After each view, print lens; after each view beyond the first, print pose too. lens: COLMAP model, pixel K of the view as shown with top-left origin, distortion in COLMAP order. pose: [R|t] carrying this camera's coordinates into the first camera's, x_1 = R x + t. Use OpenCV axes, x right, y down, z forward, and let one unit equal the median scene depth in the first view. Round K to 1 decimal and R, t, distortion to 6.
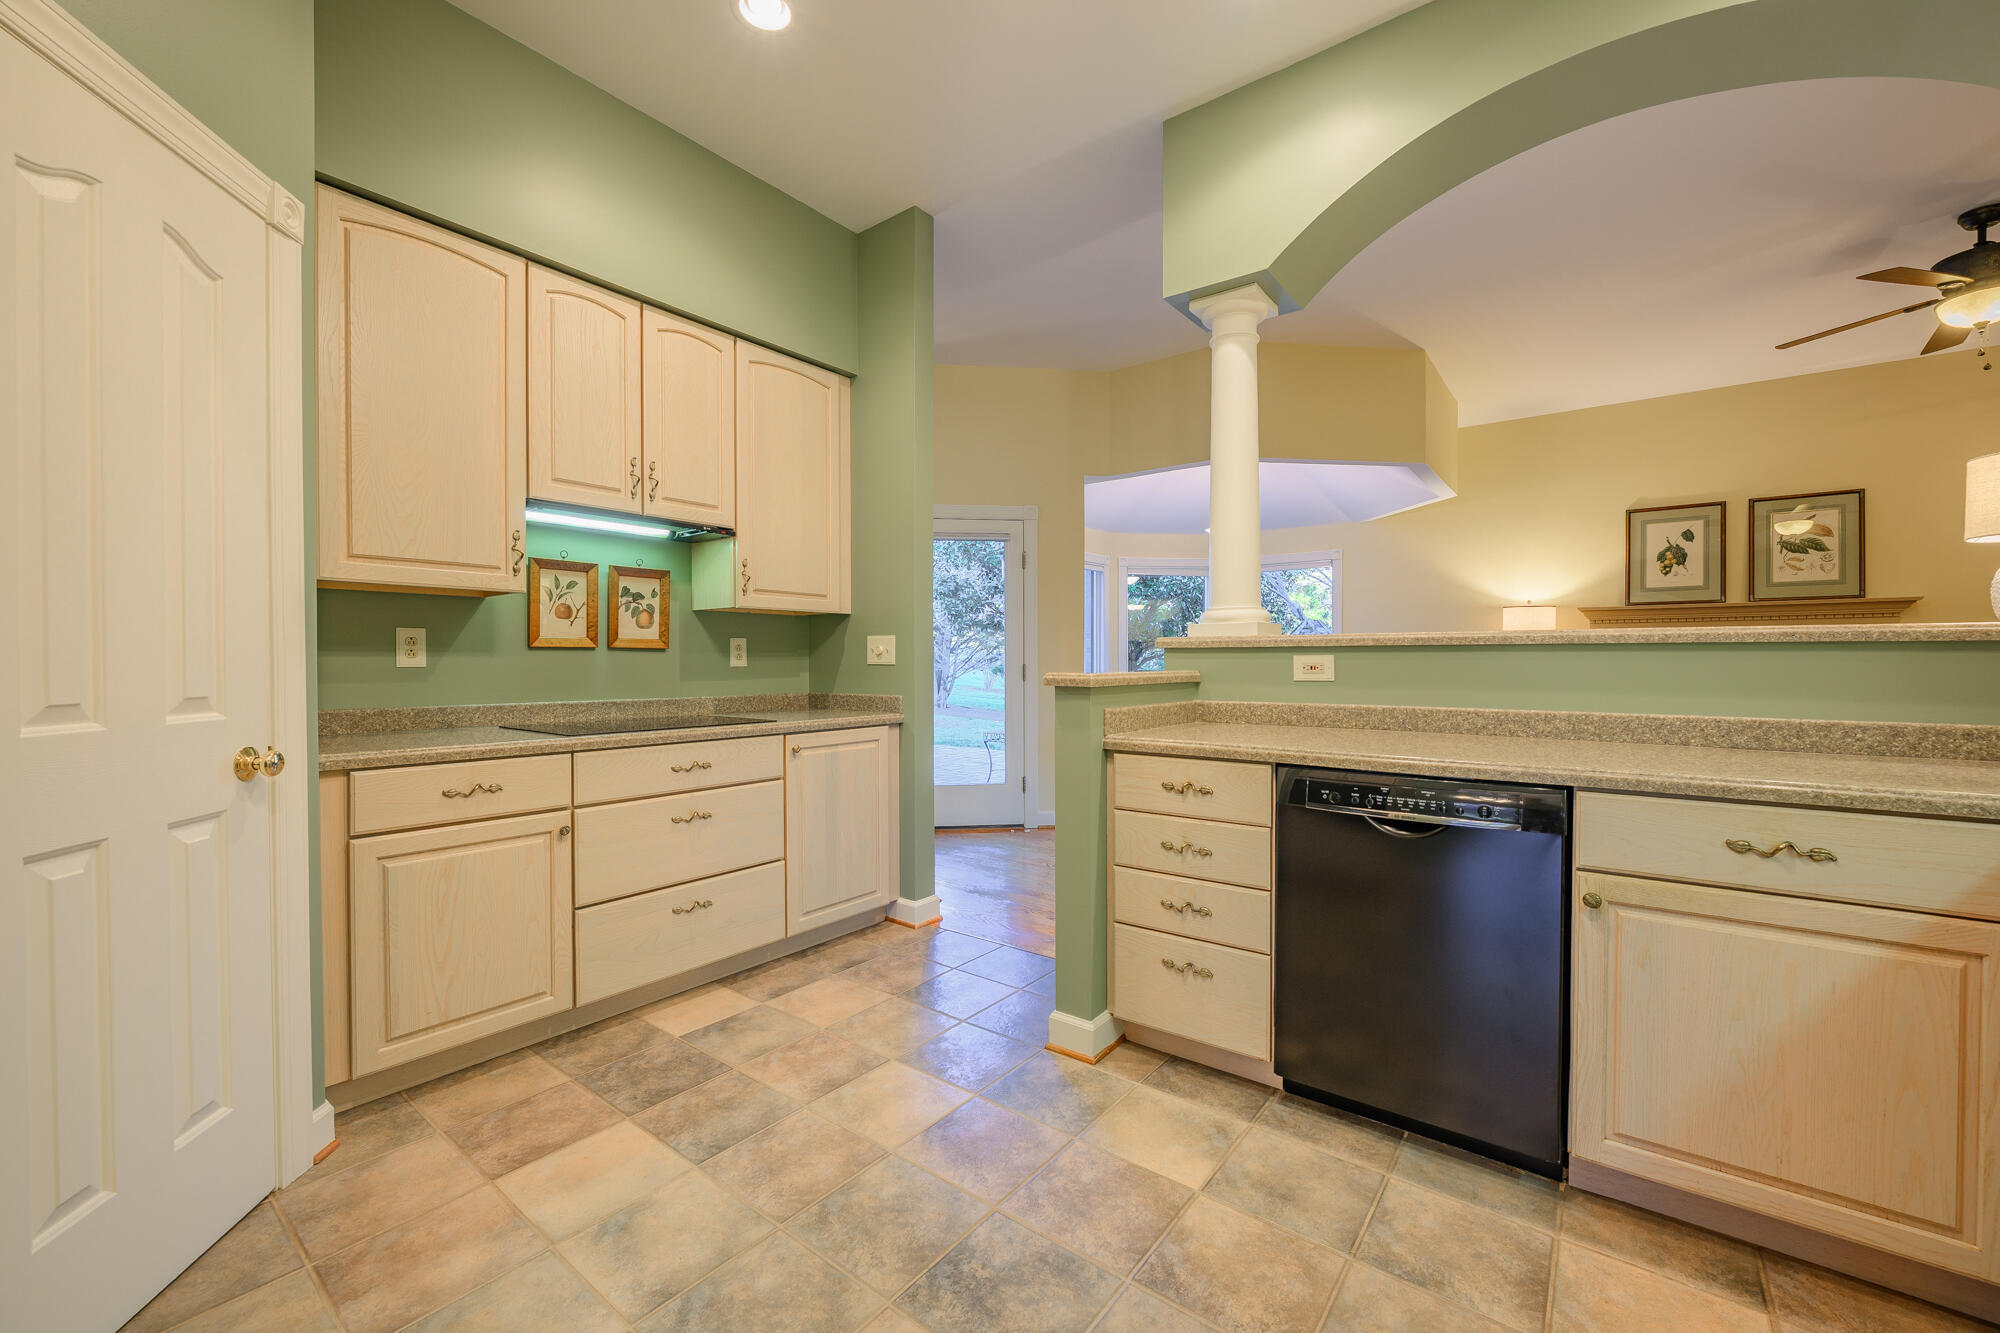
lens RADIAL K [[794.1, 0, 996.3], [0, 794.1, 671.3], [0, 0, 1]] dist [-0.010233, 0.001089]
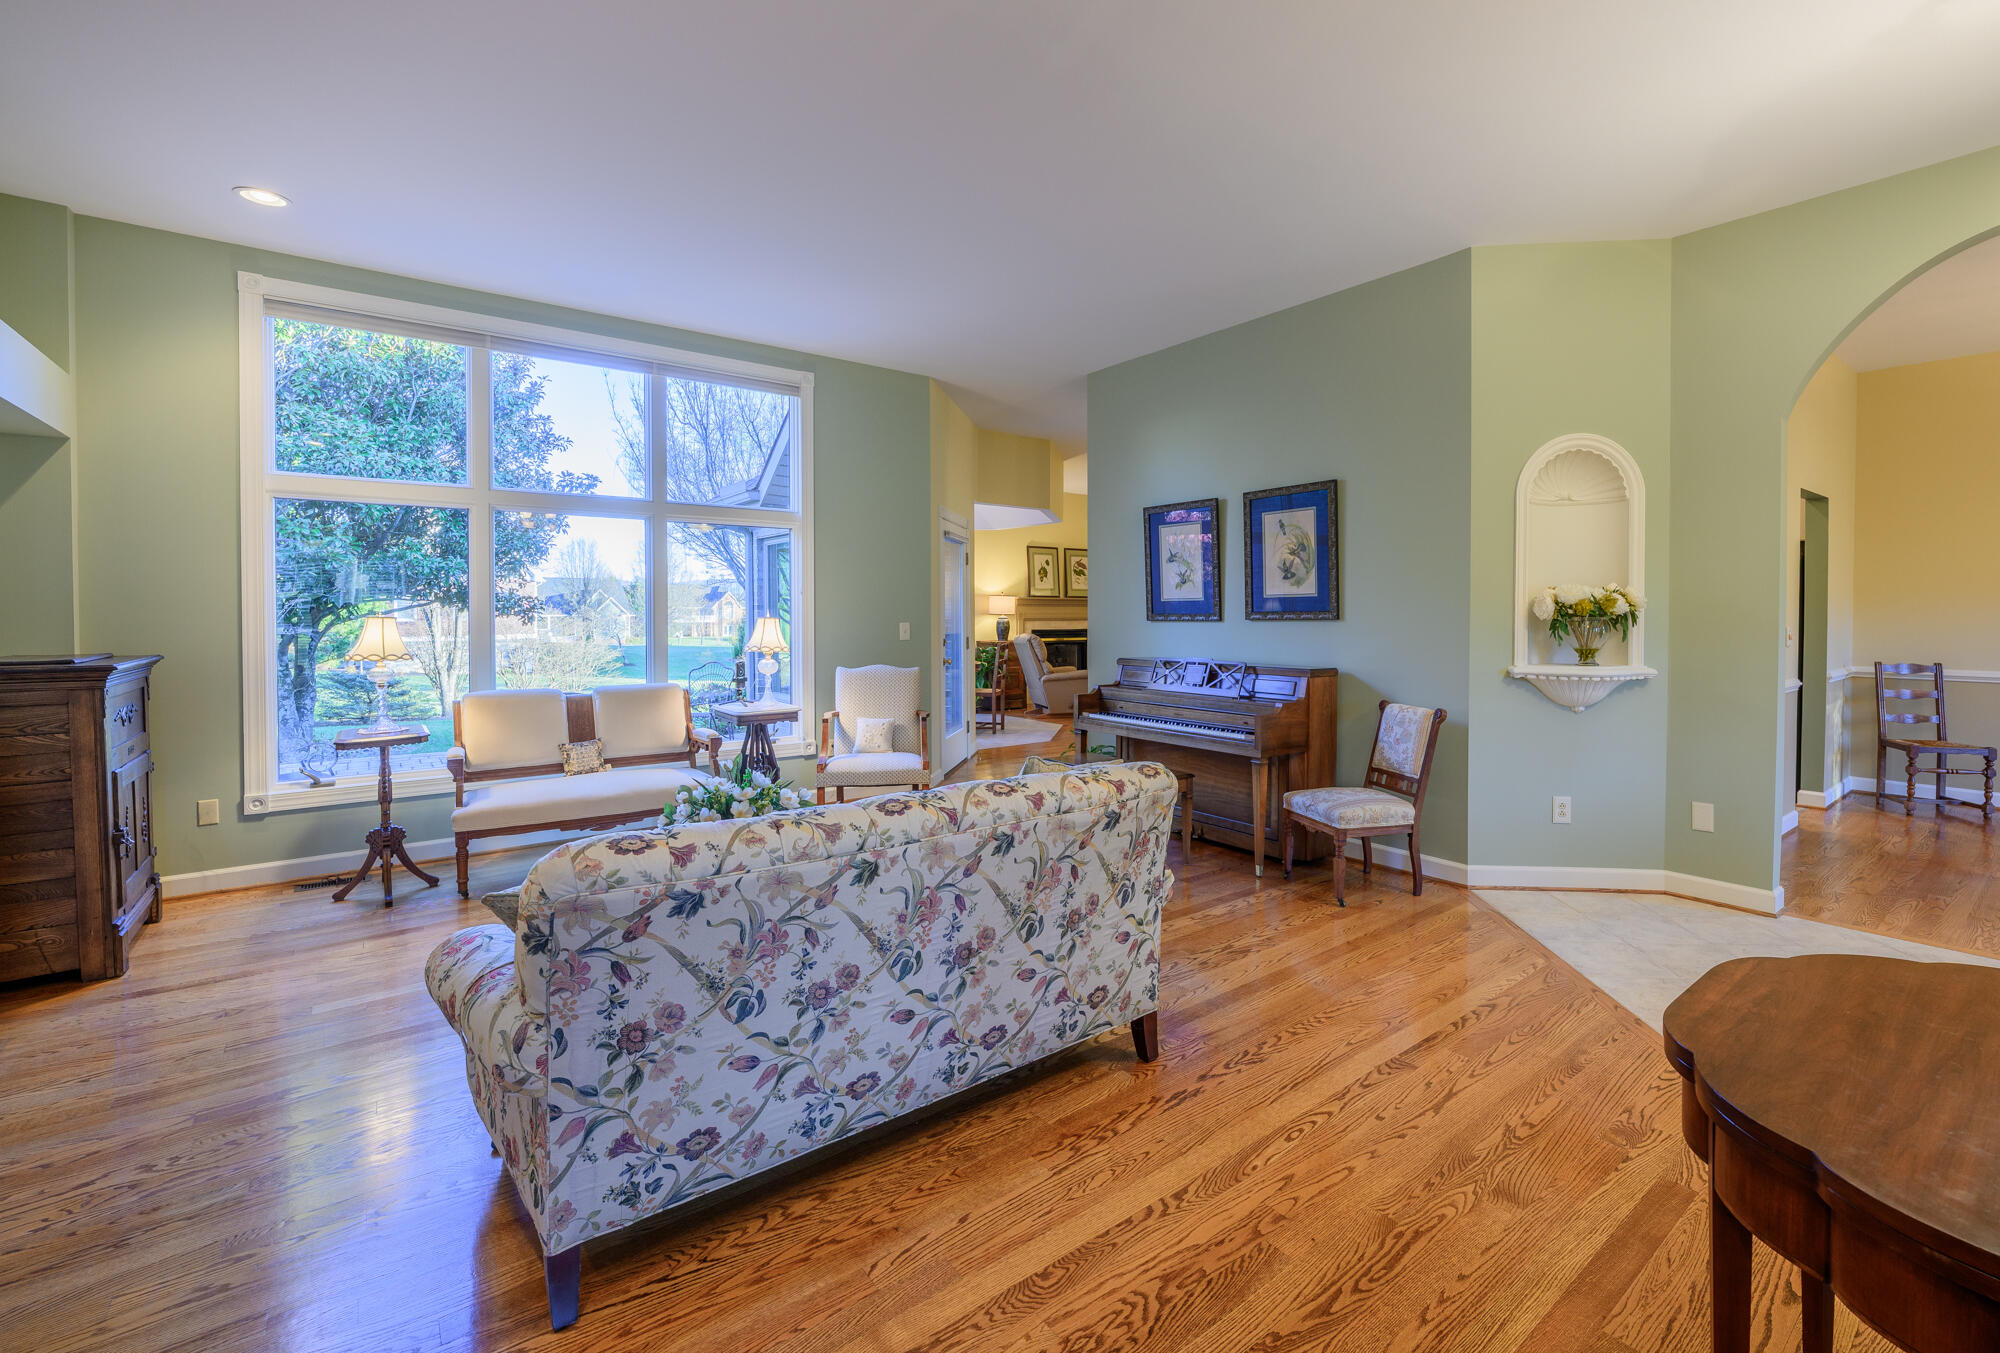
lens RADIAL K [[876.8, 0, 1047.0], [0, 876.8, 625.7], [0, 0, 1]] dist [-0.011267, -0.000297]
pose [[0.238486, -0.014398, 0.971039, -3.044052], [0.011582, 0.999861, 0.011981, -0.096810], [-0.971077, 0.008390, 0.238619, 1.150691]]
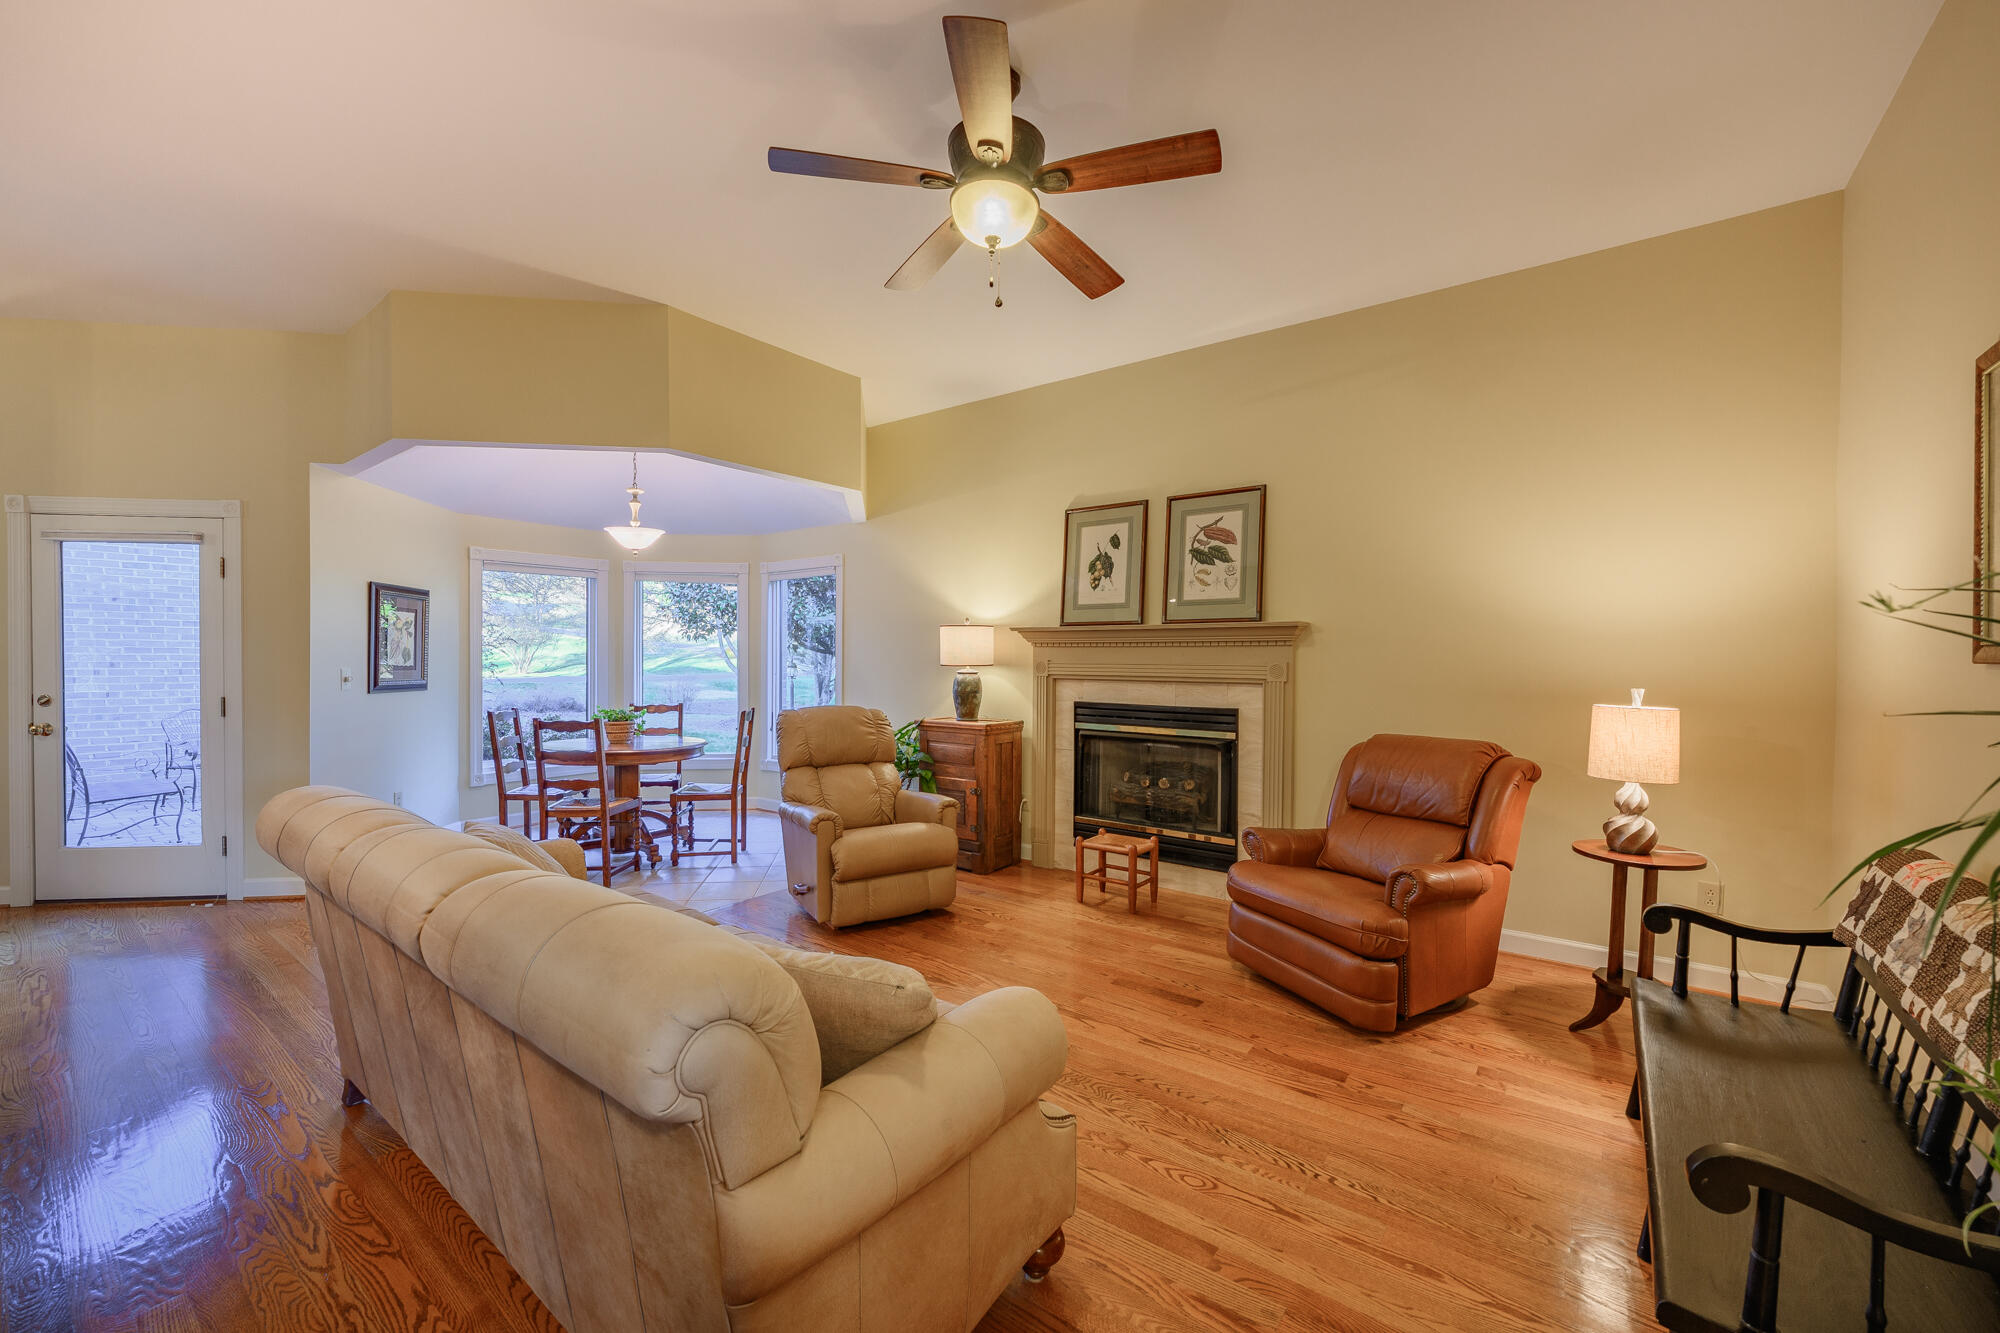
lens RADIAL K [[794.1, 0, 996.3], [0, 794.1, 671.3], [0, 0, 1]] dist [-0.010233, 0.001089]
pose [[0.999904, 0.006463, 0.012233, 1.797575], [-0.006496, 0.999975, 0.002643, -0.093943], [-0.012216, -0.002722, 0.999922, 0.429451]]
